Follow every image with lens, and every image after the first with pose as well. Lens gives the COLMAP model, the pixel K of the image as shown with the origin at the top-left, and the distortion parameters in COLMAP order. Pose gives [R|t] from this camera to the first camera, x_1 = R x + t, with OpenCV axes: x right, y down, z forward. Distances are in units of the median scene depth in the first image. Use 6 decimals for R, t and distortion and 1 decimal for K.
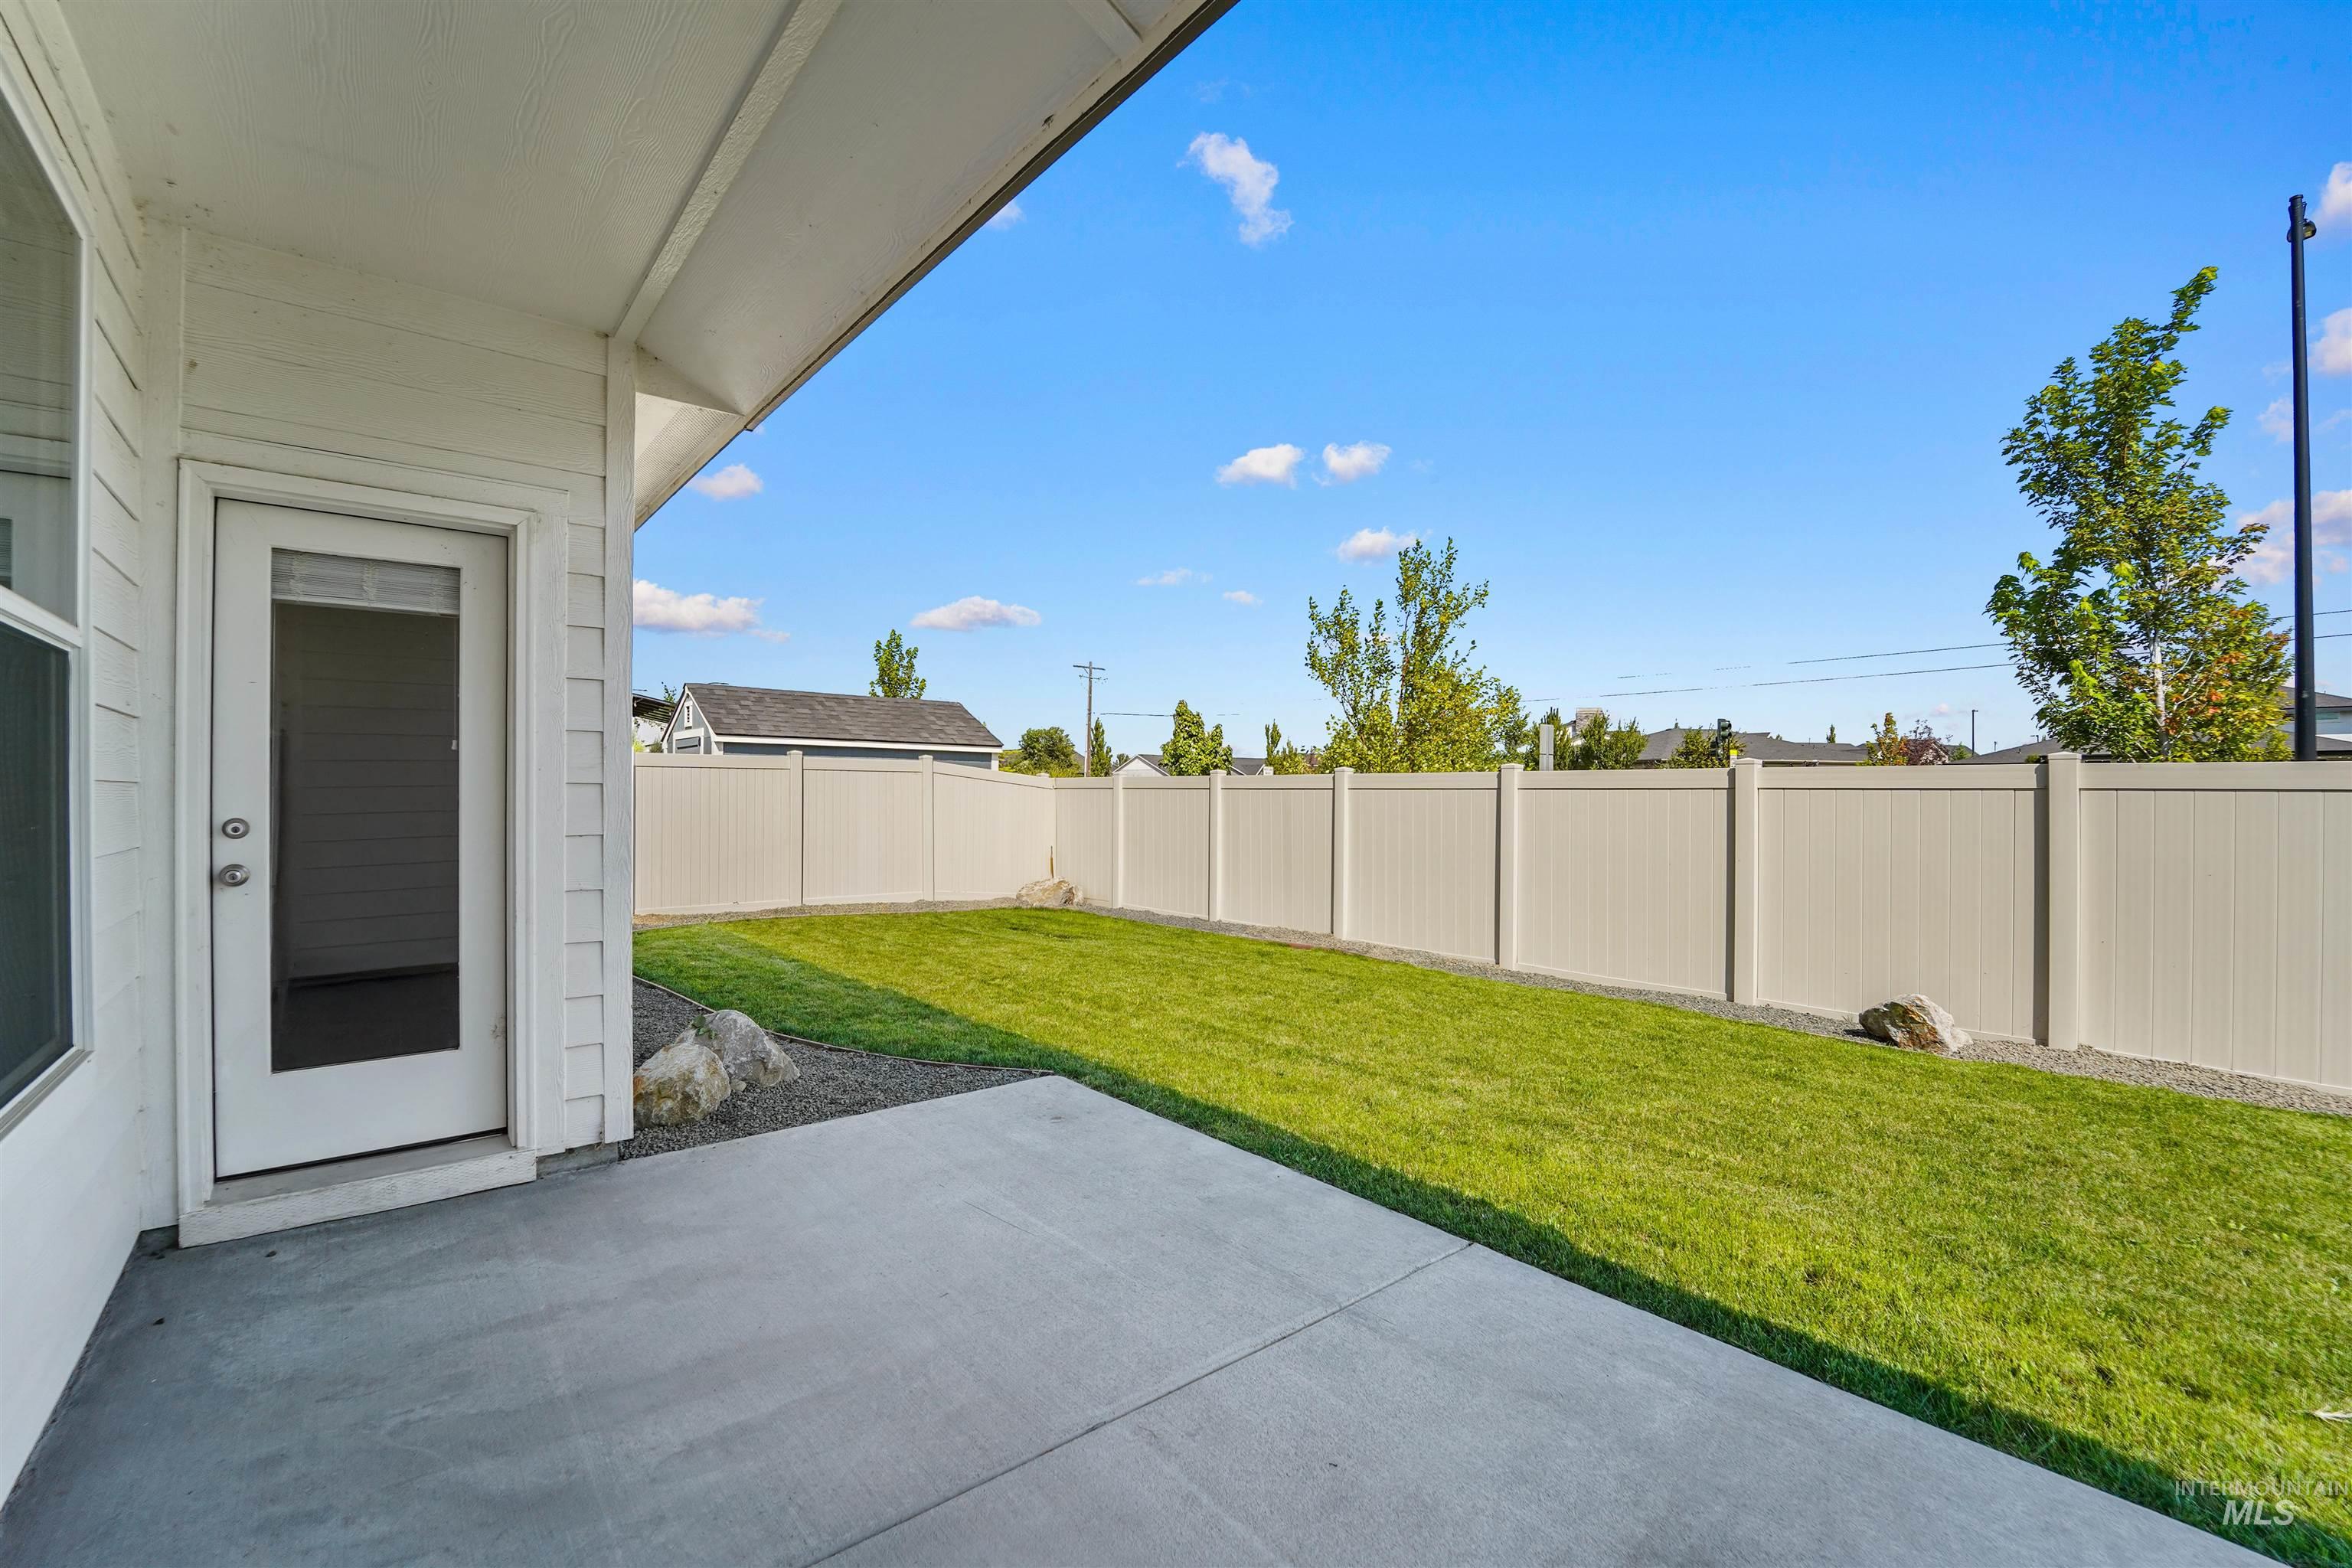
lens RADIAL K [[991.5, 0, 1193.2], [0, 991.5, 800.6], [0, 0, 1]] dist [-0.027312, 0.000006]
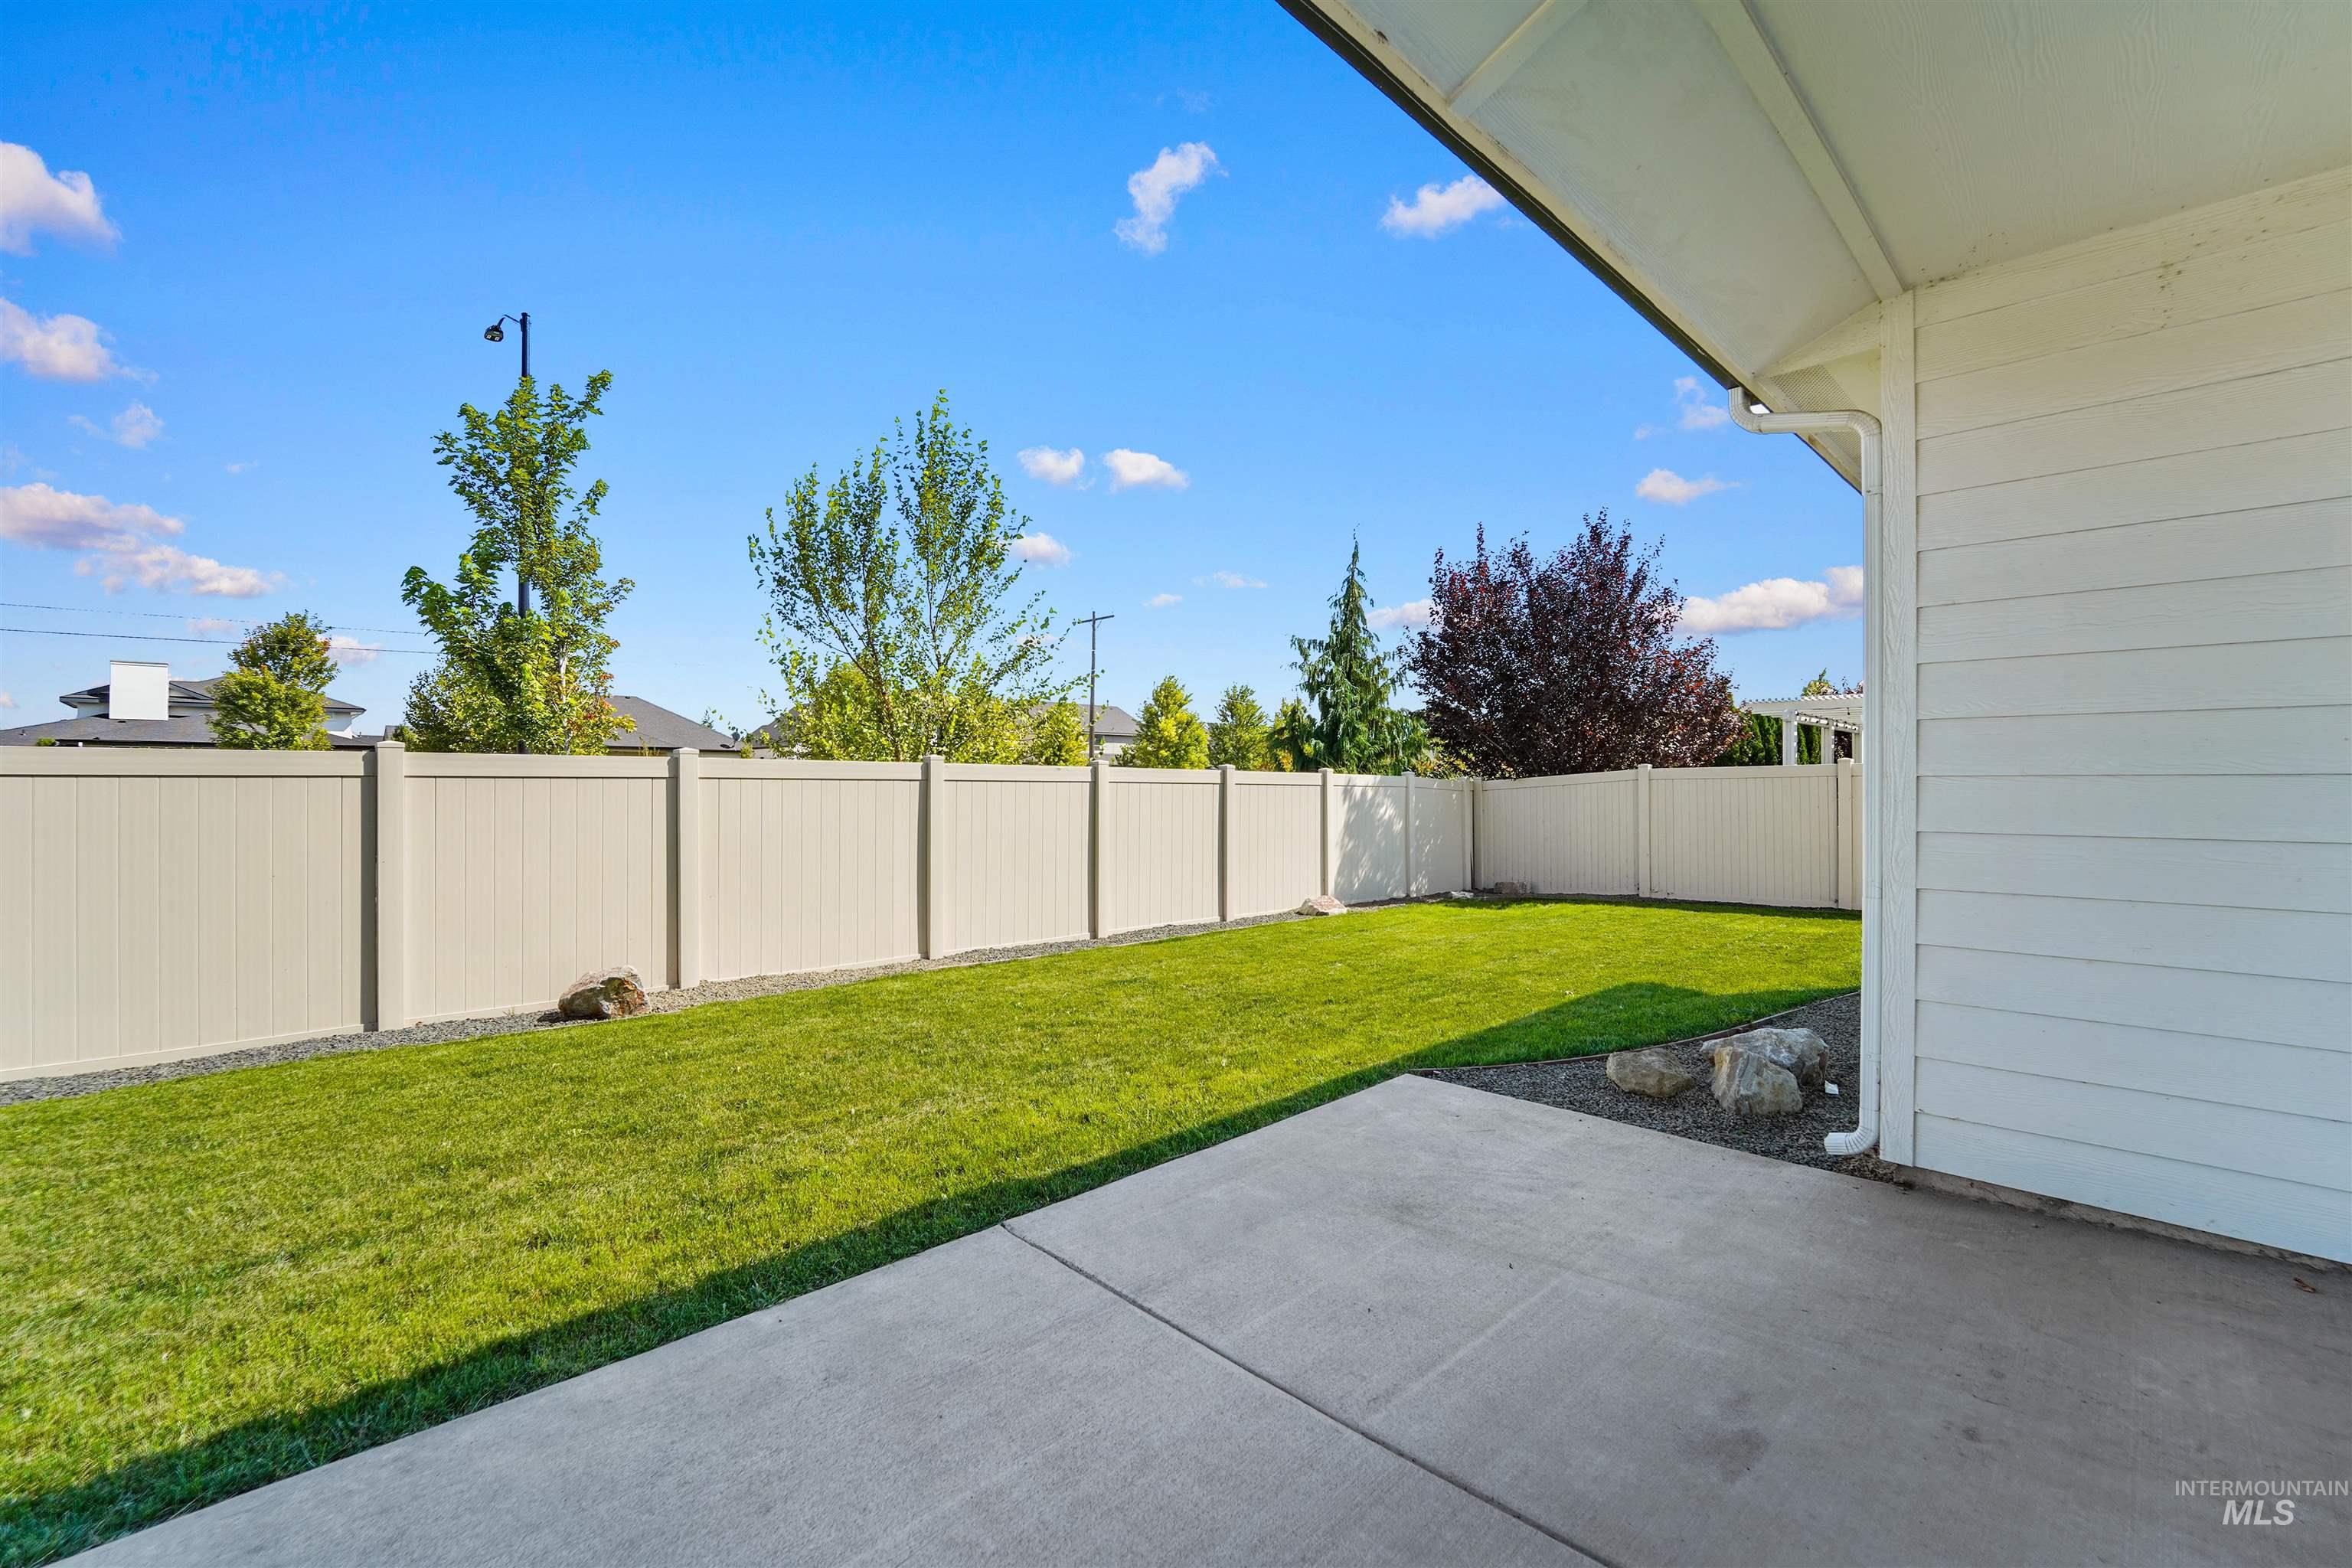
lens RADIAL K [[971.7, 0, 1163.9], [0, 971.7, 789.5], [0, 0, 1]] dist [-0.014078, -0.000174]
pose [[-0.060300, -0.008331, 0.998146, -0.472070], [0.005140, 0.999949, 0.008656, -0.007010], [-0.998167, 0.005652, -0.060254, 0.574542]]
